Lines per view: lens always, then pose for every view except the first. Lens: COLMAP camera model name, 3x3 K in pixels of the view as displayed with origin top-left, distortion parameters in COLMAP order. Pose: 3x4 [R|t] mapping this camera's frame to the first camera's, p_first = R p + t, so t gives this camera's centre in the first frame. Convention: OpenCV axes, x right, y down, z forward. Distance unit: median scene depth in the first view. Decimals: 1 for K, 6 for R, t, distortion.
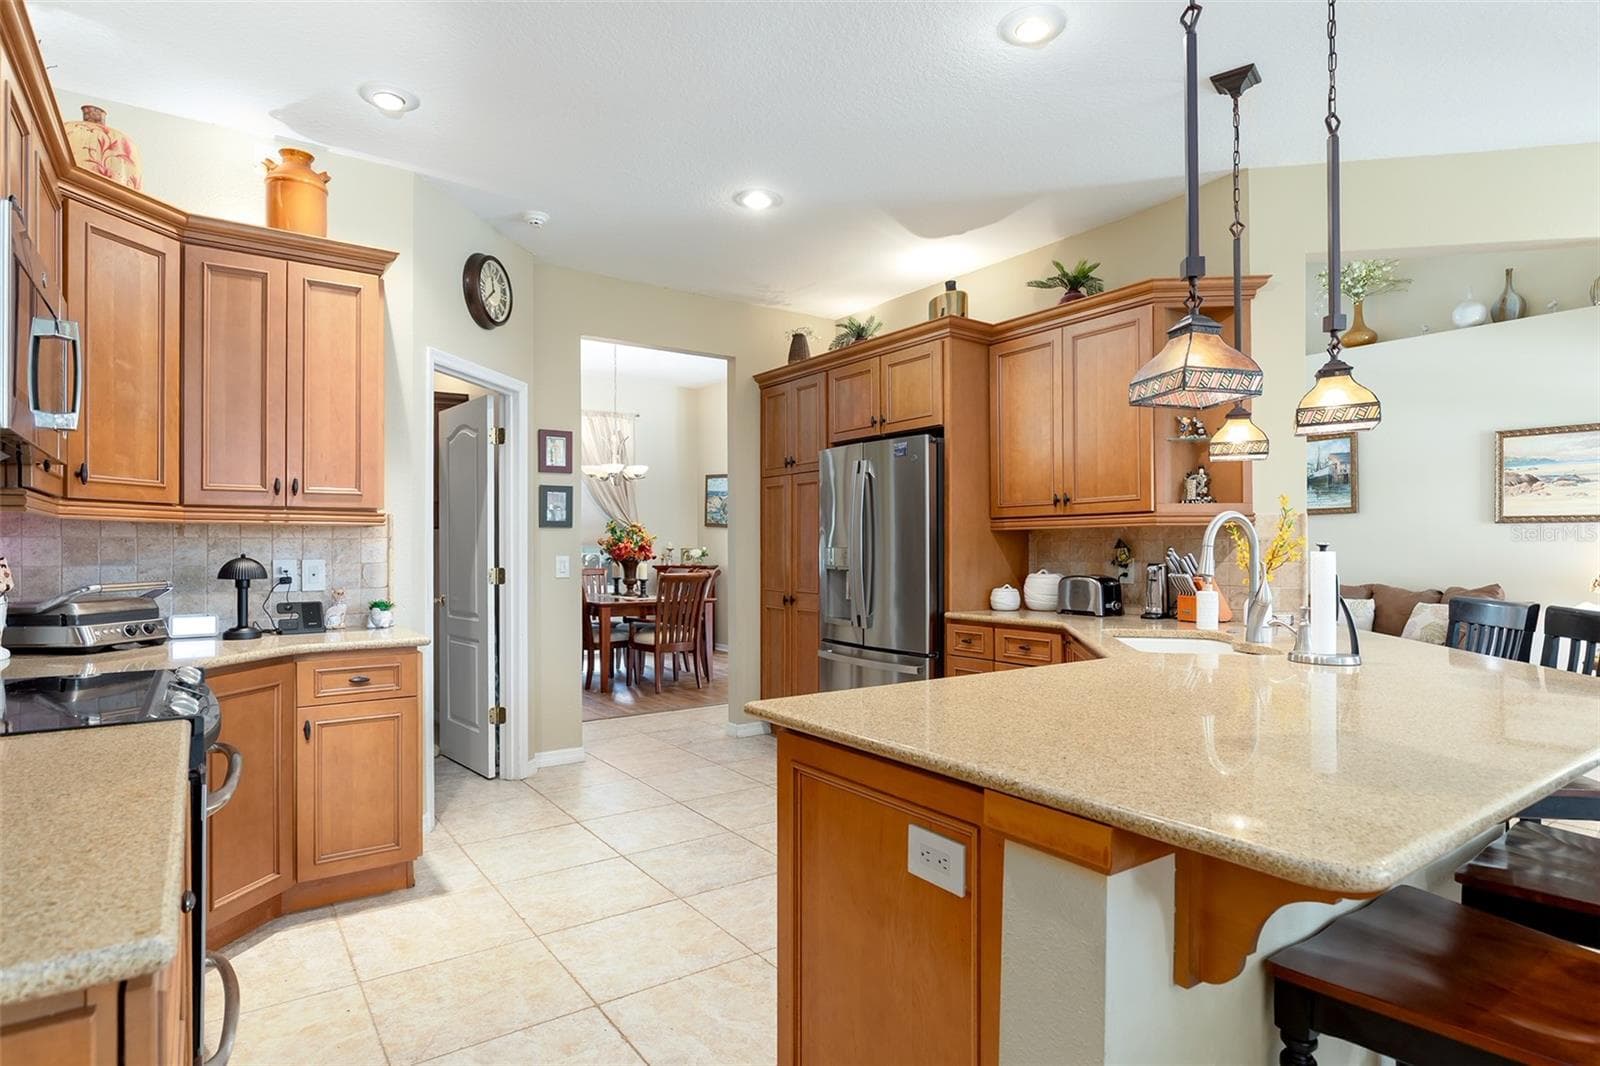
lens RADIAL K [[852.7, 0, 815.8], [0, 852.7, 539.0], [0, 0, 1]] dist [-0.000616, 0.000094]
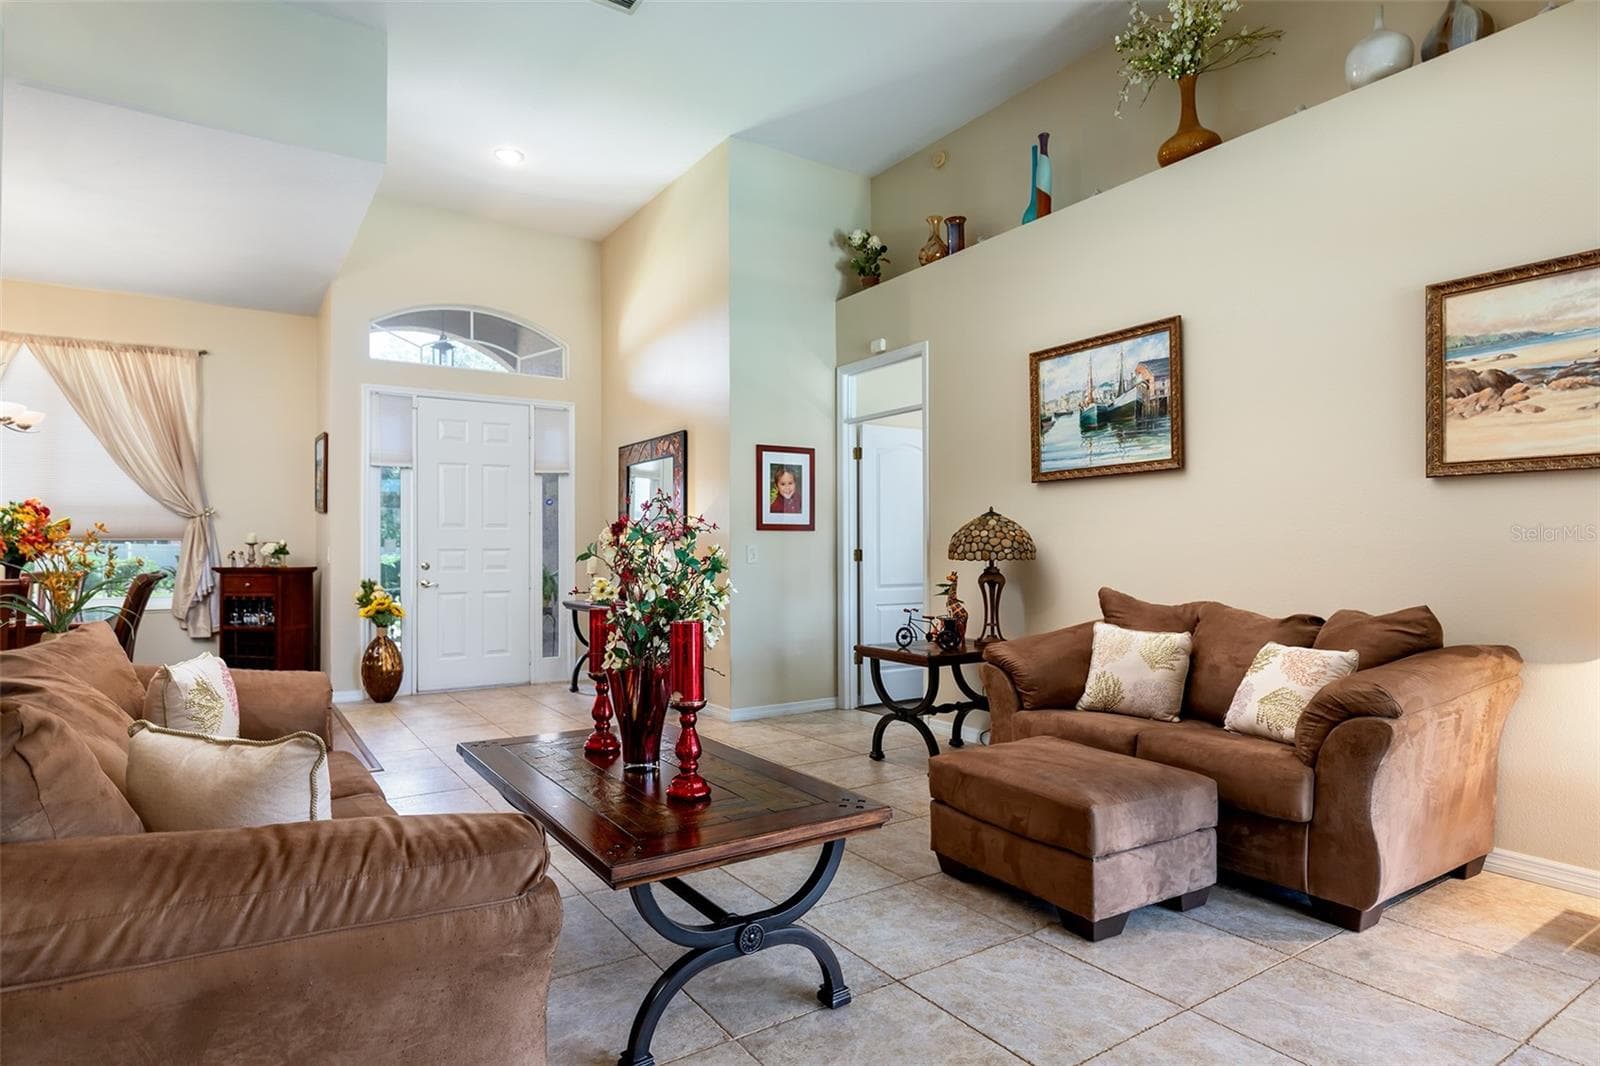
lens RADIAL K [[840.0, 0, 793.2], [0, 840.0, 539.7], [0, 0, 1]] dist [-0.001175, -0.000481]
pose [[0.998574, -0.002485, -0.053333, 0.412420], [0.002362, 0.999994, -0.002361, 0.014737], [0.053339, 0.002232, 0.998574, 0.451083]]
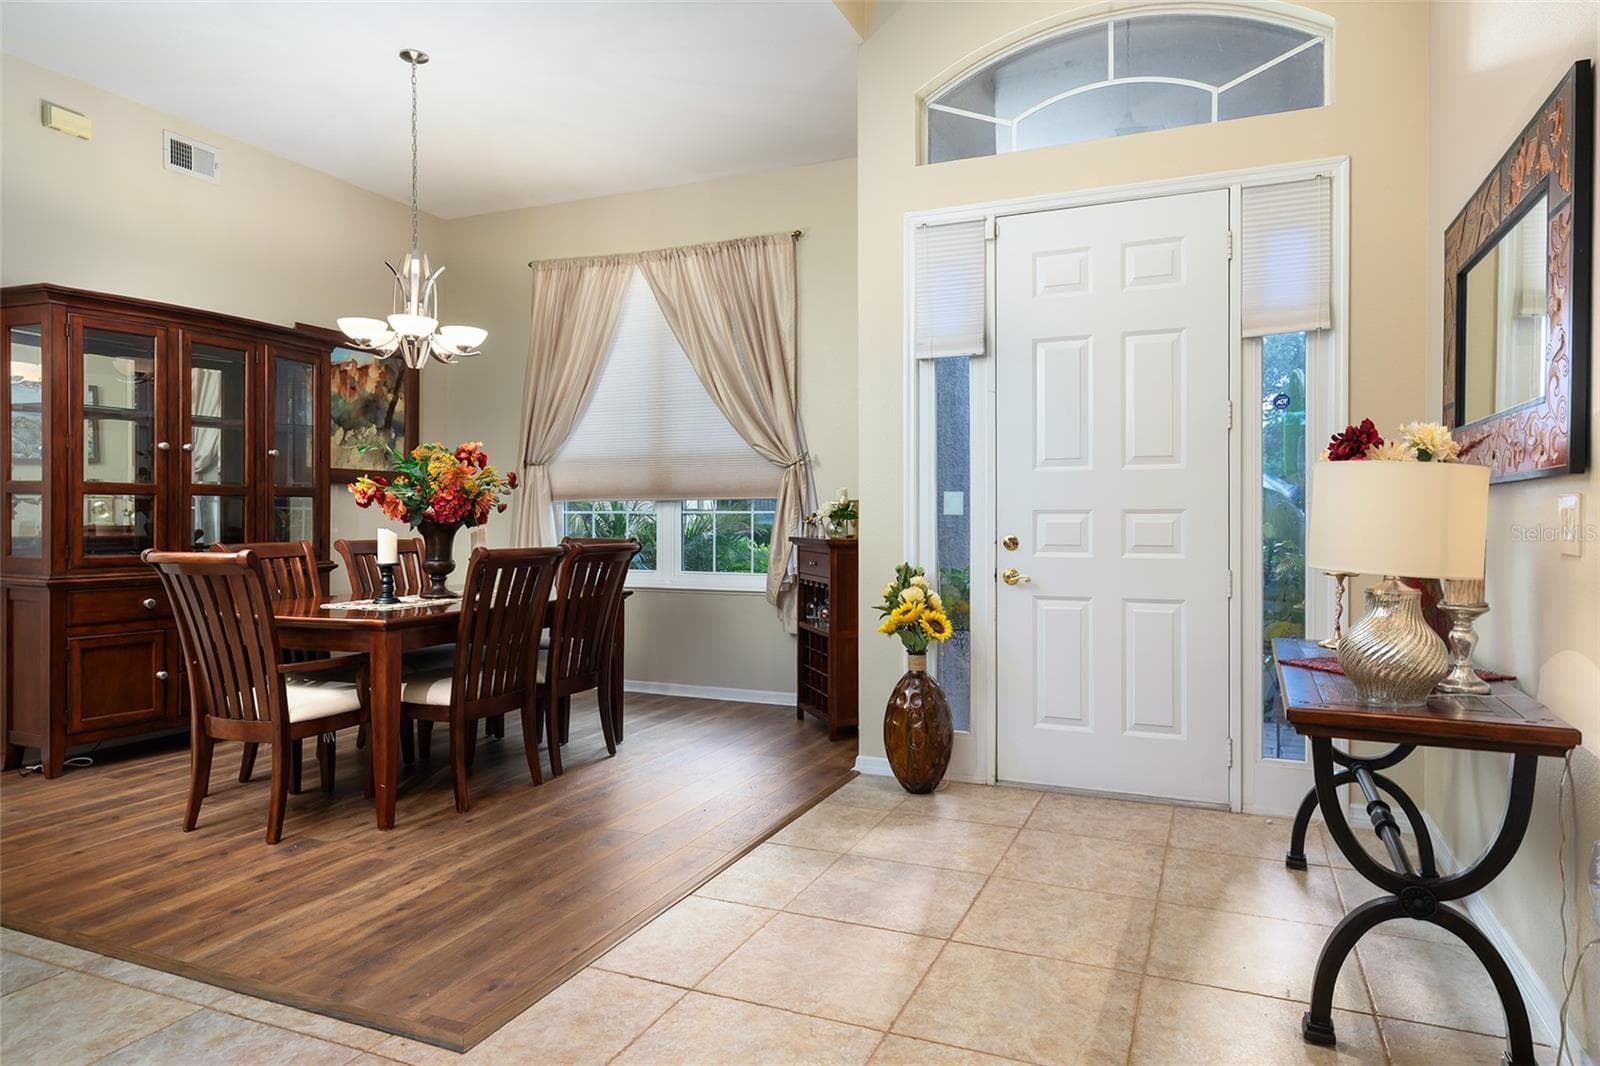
lens RADIAL K [[985.5, 0, 800.5], [0, 985.5, 519.7], [0, 0, 1]] dist [0.003944, 0.000976]
pose [[0.513058, 0.008381, -0.858313, 0.382268], [0.012624, 0.999770, 0.017309, 0.016217], [0.858261, -0.019716, 0.512834, 0.939772]]
